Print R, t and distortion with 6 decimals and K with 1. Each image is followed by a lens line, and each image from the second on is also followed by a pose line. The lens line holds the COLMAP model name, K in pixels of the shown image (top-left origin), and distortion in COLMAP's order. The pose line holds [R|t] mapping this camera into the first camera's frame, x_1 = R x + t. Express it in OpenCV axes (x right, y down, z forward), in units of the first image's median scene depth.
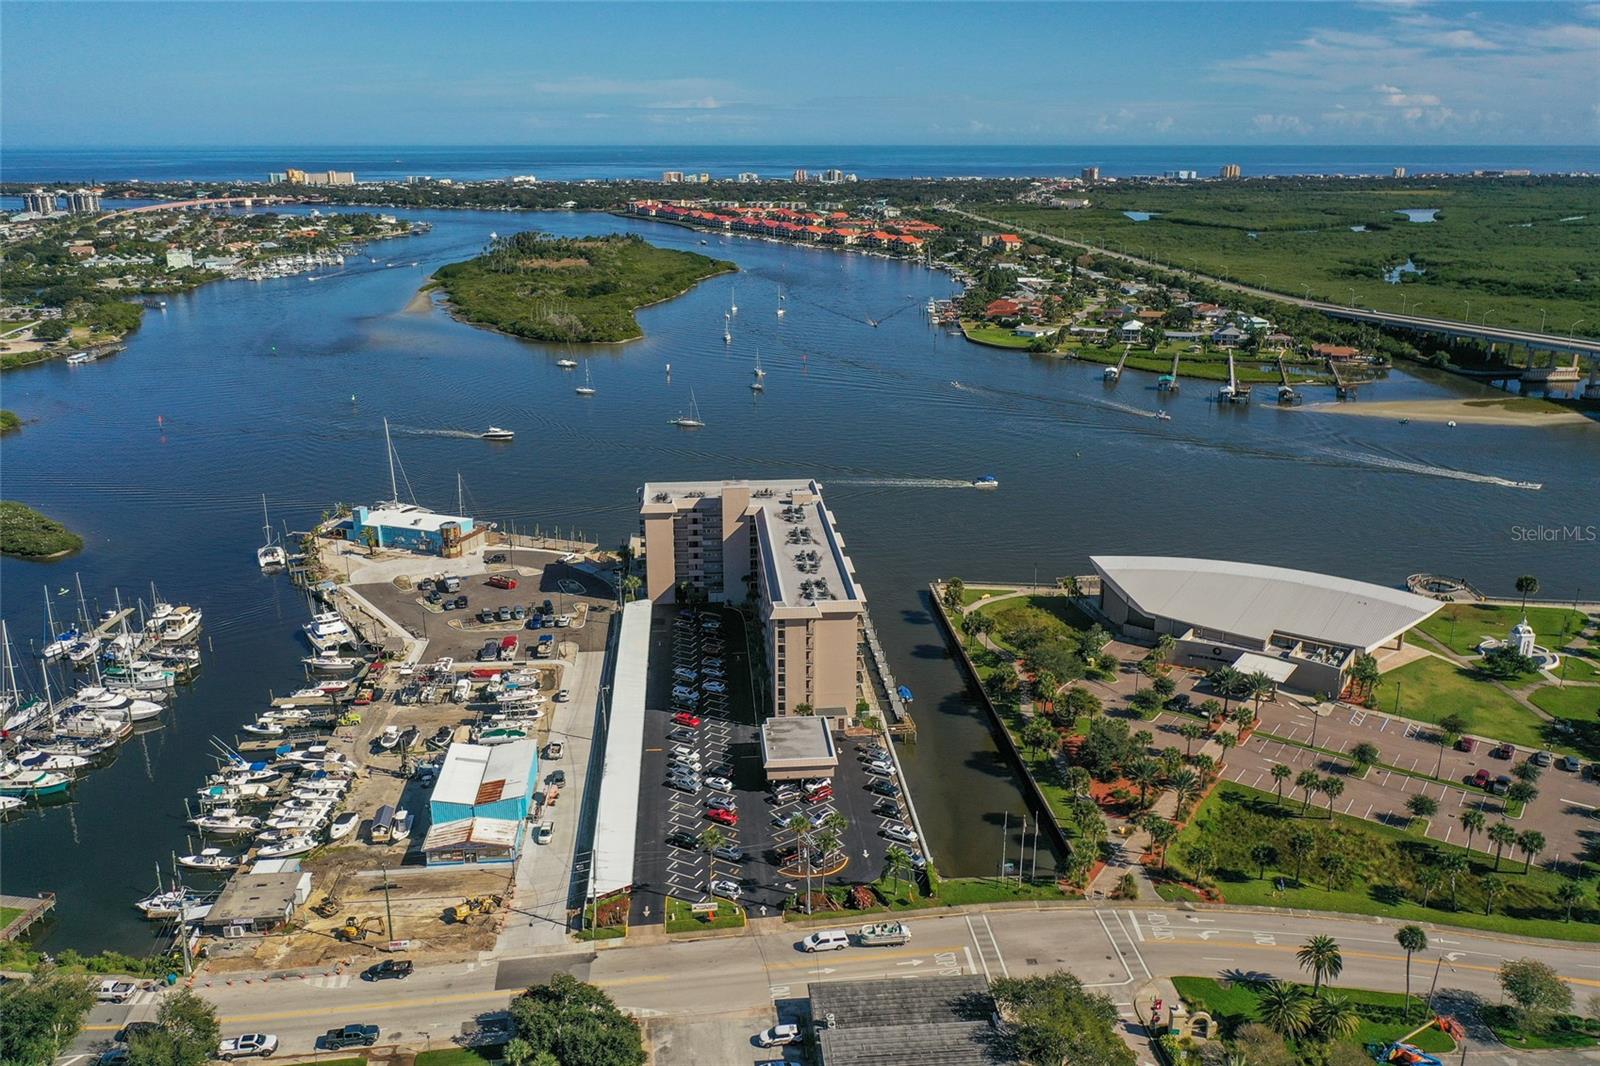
lens RADIAL K [[1264.3, 0, 794.1], [0, 1264.3, 562.8], [0, 0, 1]] dist [0.004046, 0.004098]
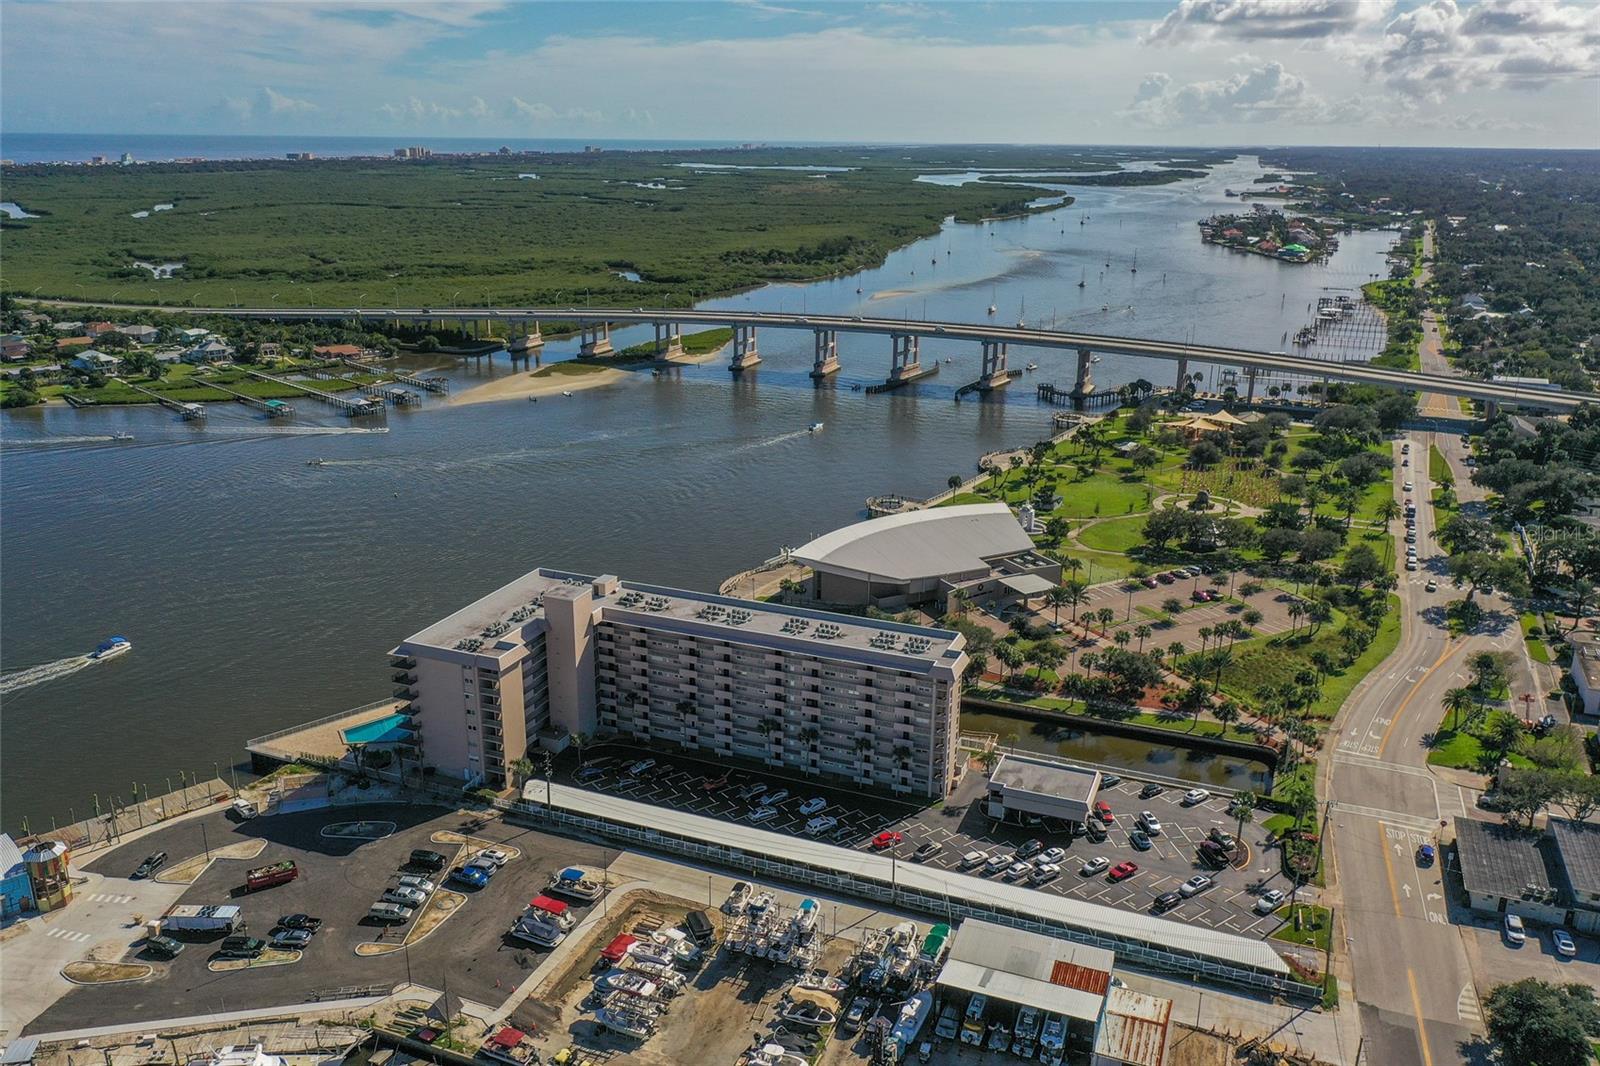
lens RADIAL K [[1264.3, 0, 794.1], [0, 1264.3, 562.8], [0, 0, 1]] dist [0.004046, 0.004098]
pose [[0.448878, -0.284761, 0.847006, -0.592889], [0.275902, 0.945720, 0.171732, -0.163383], [-0.849933, 0.156604, 0.503079, 0.450287]]
